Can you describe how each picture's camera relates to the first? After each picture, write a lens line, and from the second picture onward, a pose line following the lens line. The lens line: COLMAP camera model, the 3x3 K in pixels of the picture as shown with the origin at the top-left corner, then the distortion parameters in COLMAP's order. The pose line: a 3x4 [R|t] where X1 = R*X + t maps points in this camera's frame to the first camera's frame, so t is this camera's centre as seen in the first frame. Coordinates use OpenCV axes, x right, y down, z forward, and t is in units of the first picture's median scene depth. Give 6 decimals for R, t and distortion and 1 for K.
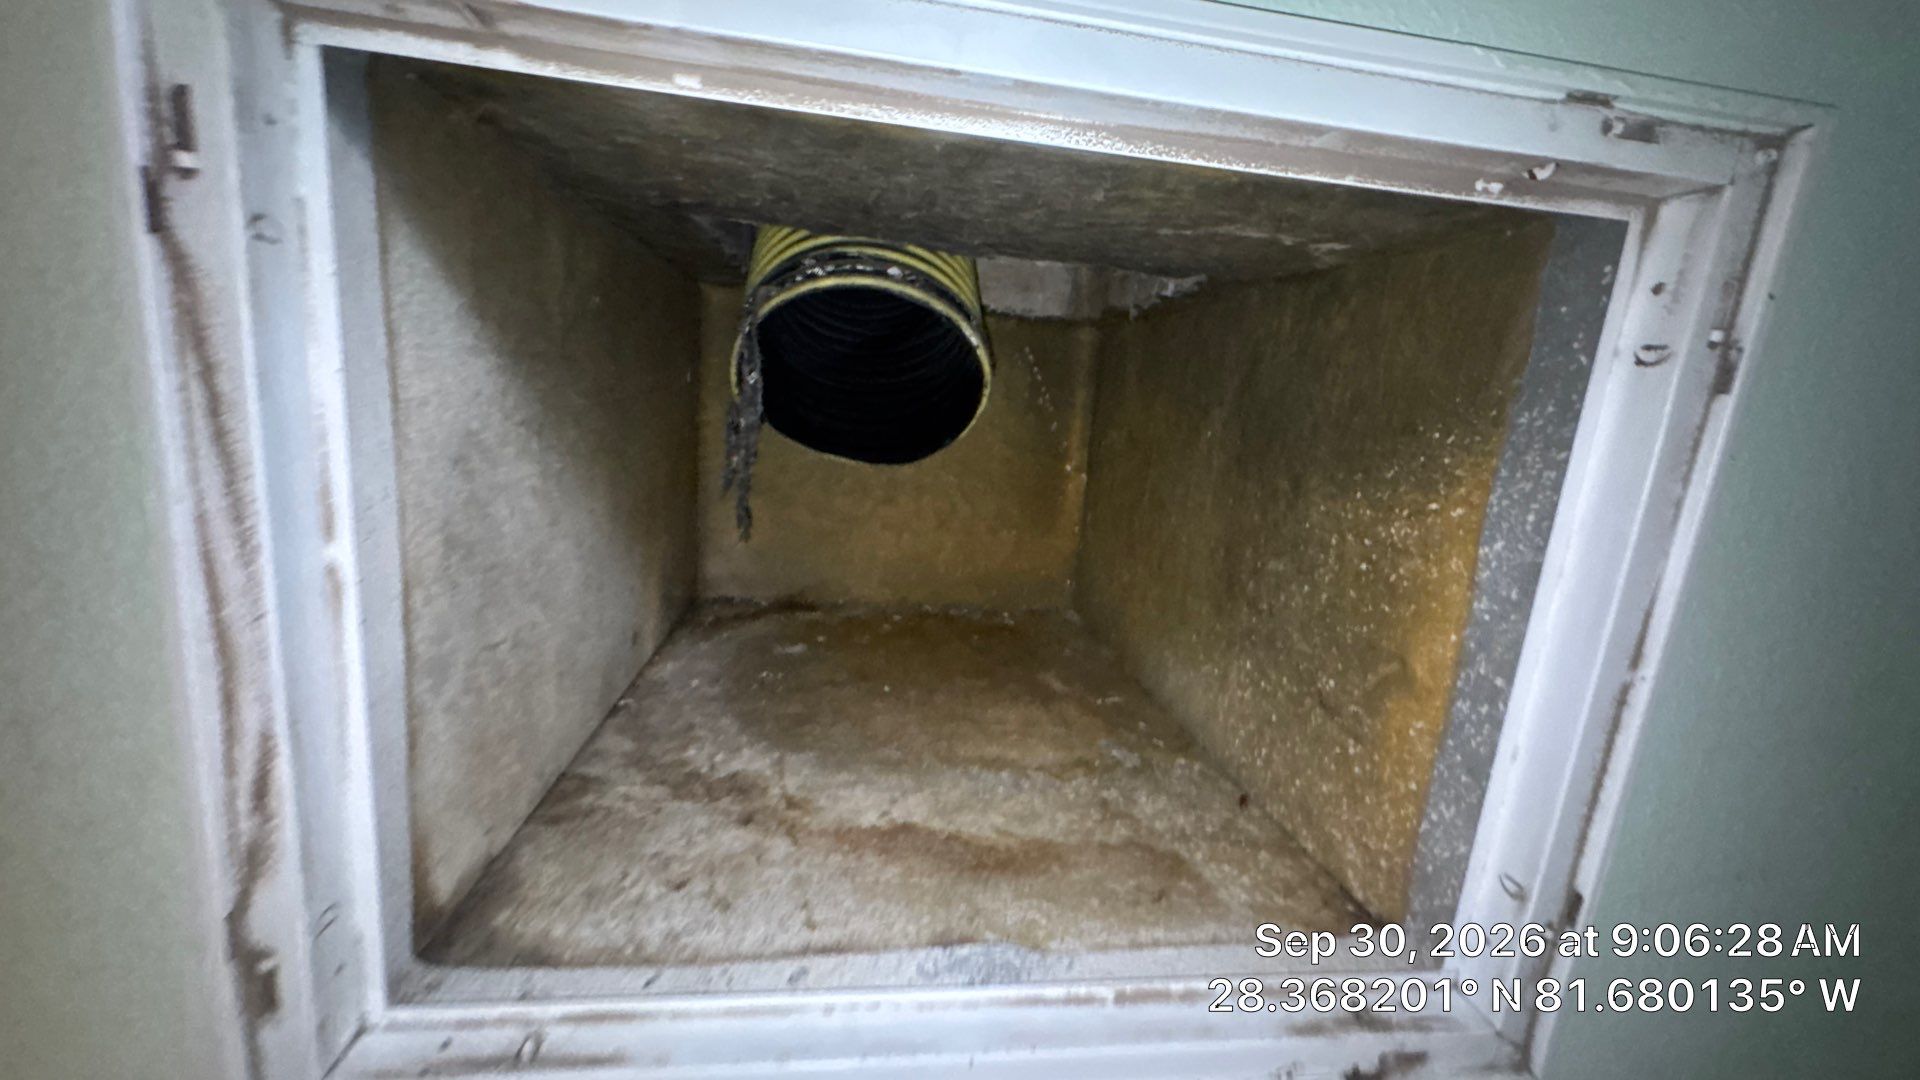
lens RADIAL K [[769.8, 0, 960.0], [0, 769.8, 540.0], [0, 0, 1]] dist [0.000276, 0.000136]
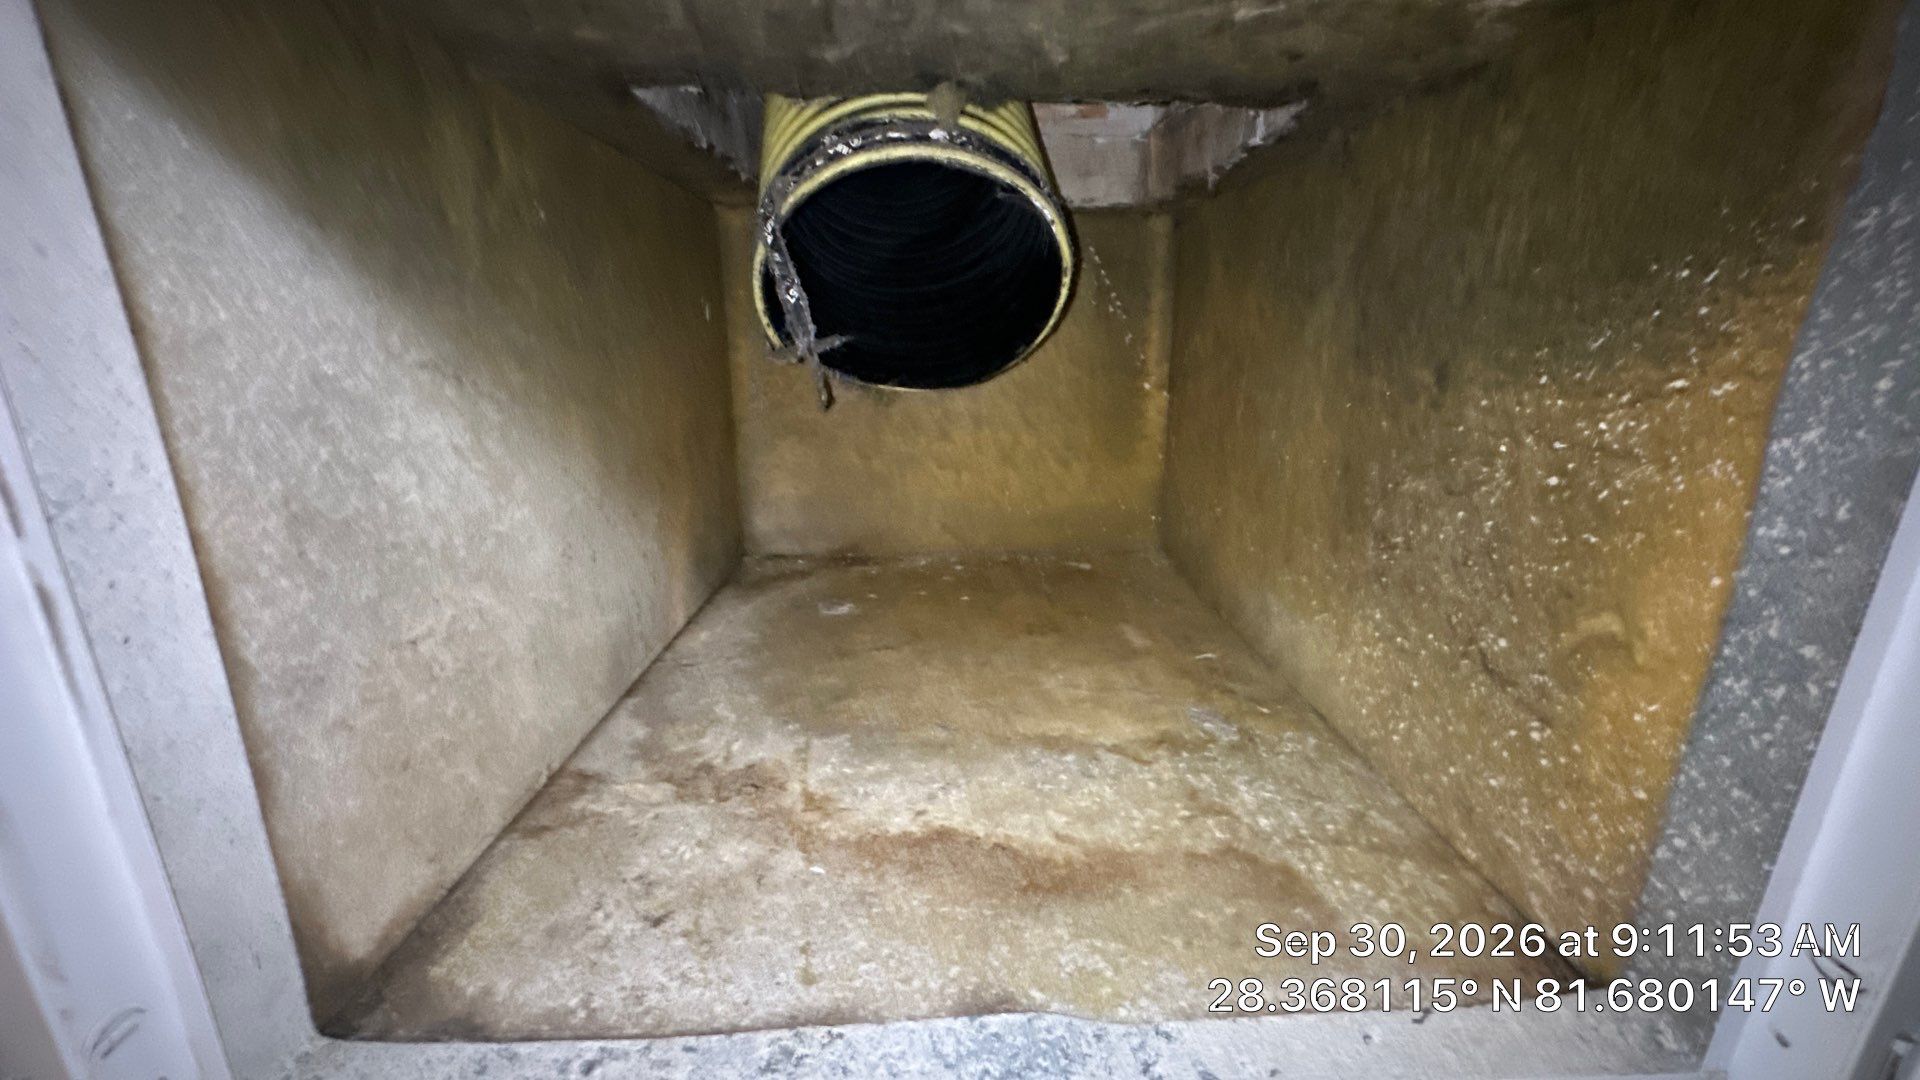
lens RADIAL K [[779.7, 0, 960.0], [0, 779.7, 540.0], [0, 0, 1]] dist [-0.000164, -0.000364]
pose [[0.991521, -0.051802, -0.119173, 0.062594], [0.061135, 0.995229, 0.076038, 0.001066], [0.114665, -0.082679, 0.989958, 0.207547]]
